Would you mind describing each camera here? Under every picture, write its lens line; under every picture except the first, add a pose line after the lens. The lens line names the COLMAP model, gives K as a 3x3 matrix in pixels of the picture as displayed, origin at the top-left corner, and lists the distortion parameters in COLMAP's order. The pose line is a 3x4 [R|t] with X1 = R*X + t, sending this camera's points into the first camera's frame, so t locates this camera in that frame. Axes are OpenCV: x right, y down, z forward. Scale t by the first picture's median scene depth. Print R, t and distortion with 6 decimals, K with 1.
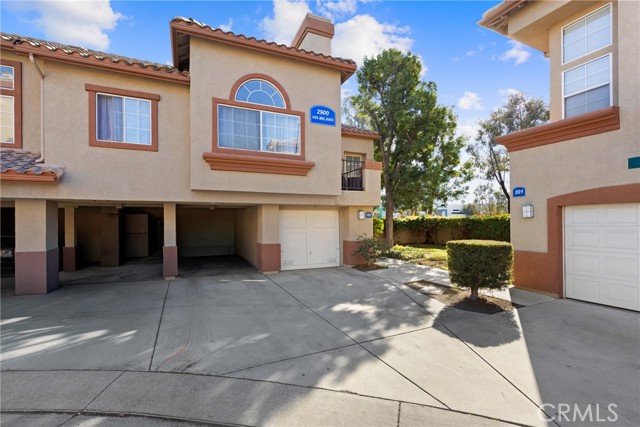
lens RADIAL K [[297.0, 0, 319.7], [0, 297.0, 219.3], [0, 0, 1]] dist [0.000299, 0.000276]
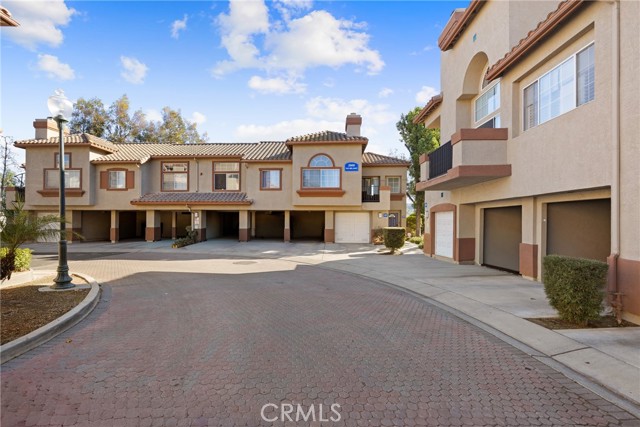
lens RADIAL K [[297.0, 0, 319.7], [0, 297.0, 219.3], [0, 0, 1]] dist [0.000299, 0.000276]
pose [[0.890311, 0.008054, -0.455282, 0.799113], [-0.005257, 0.999959, 0.007408, -0.002074], [0.455323, -0.004202, 0.890317, -0.984063]]
